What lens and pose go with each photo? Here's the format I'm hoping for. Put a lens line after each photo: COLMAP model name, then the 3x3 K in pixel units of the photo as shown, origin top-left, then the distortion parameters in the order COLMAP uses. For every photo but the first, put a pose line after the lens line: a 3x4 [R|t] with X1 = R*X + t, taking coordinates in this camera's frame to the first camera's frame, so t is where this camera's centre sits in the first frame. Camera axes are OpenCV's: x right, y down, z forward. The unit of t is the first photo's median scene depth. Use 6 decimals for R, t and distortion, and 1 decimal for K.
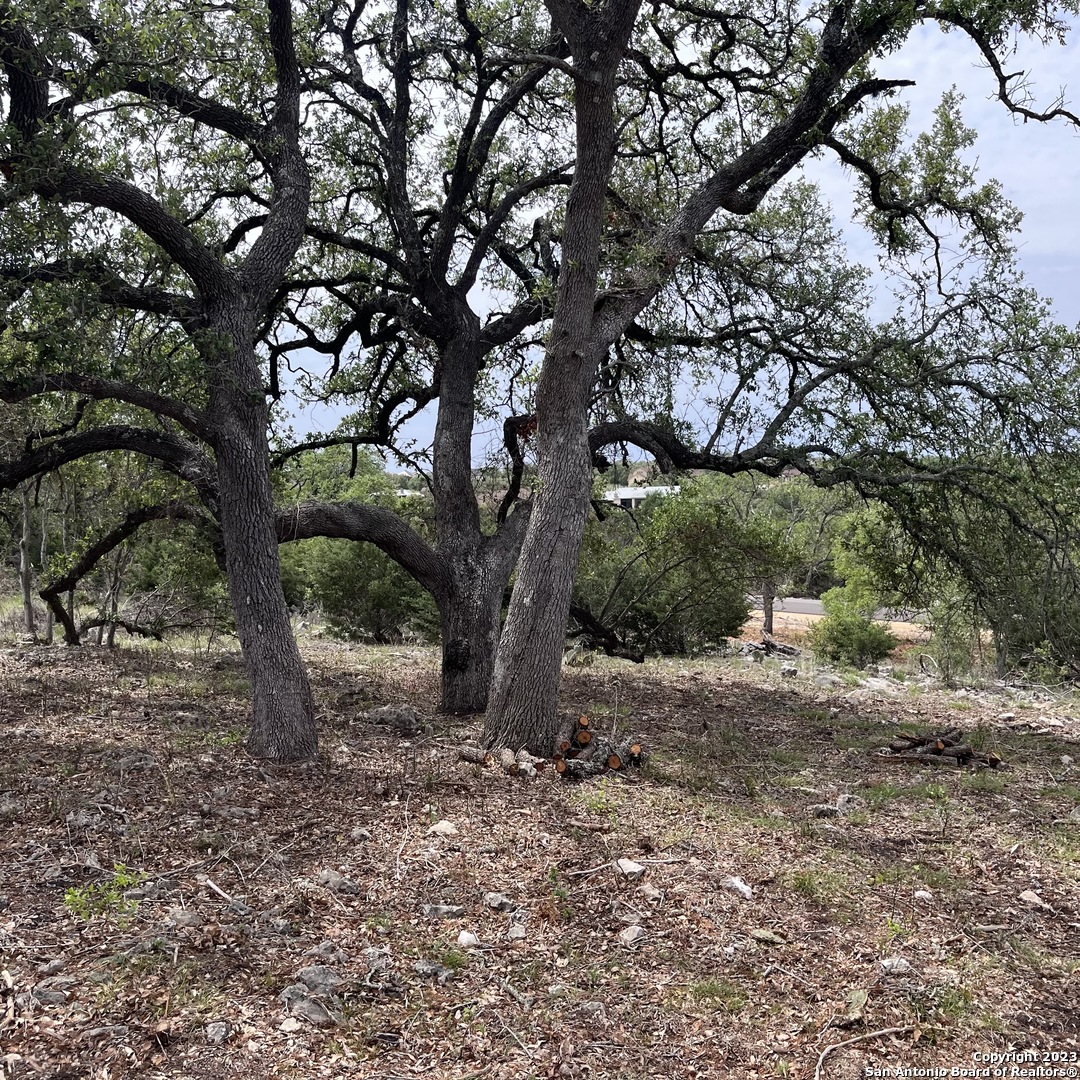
lens RADIAL K [[1091.8, 0, 560.6], [0, 1091.8, 545.8], [0, 0, 1]] dist [0.040406, -0.044360]
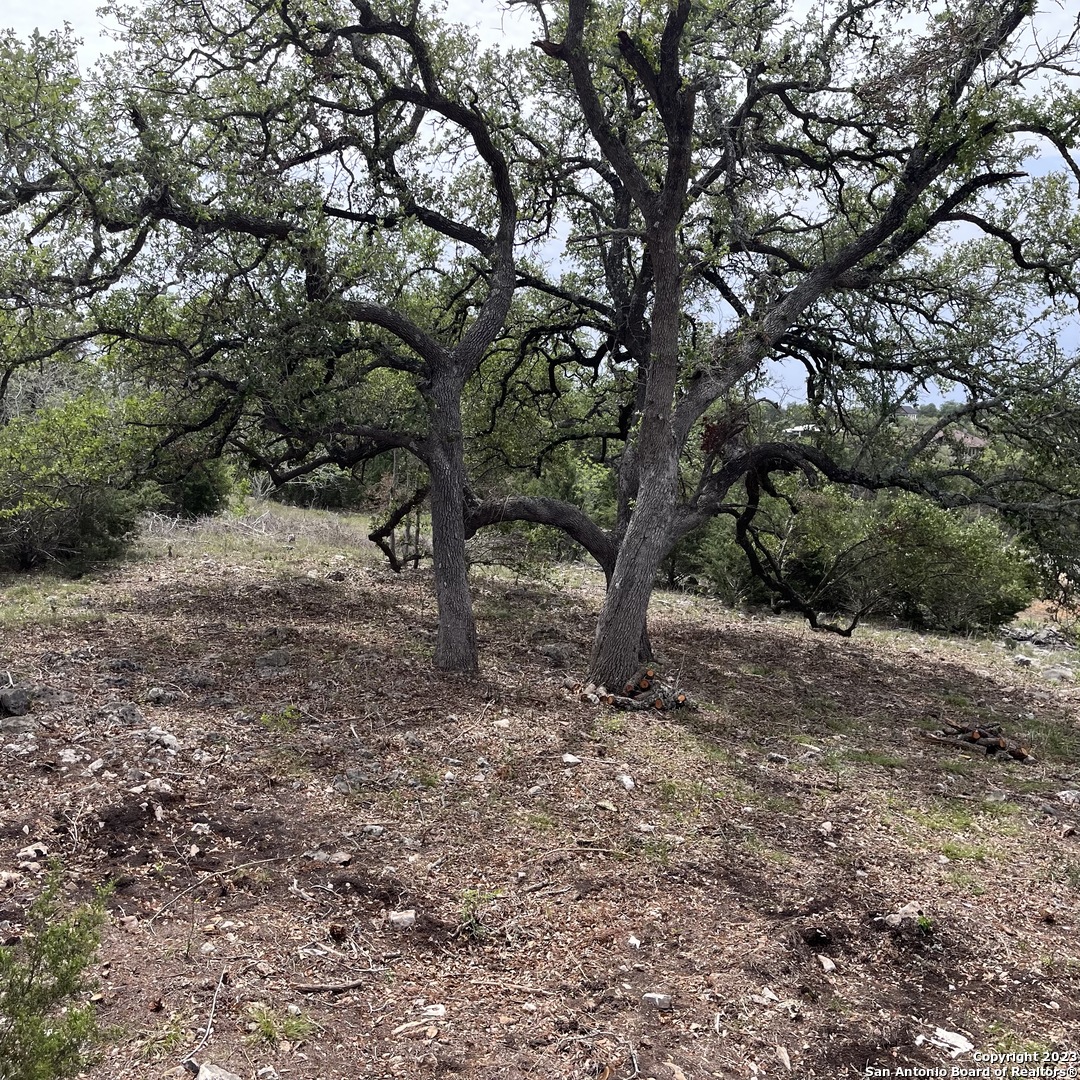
lens RADIAL K [[1091.1, 0, 545.7], [0, 1091.1, 535.5], [0, 0, 1]] dist [0.052279, -0.051357]
pose [[0.919267, 0.093404, -0.382391, 0.343202], [-0.071849, 0.994935, 0.070302, -0.087650], [0.387021, -0.037152, 0.921322, -0.291072]]
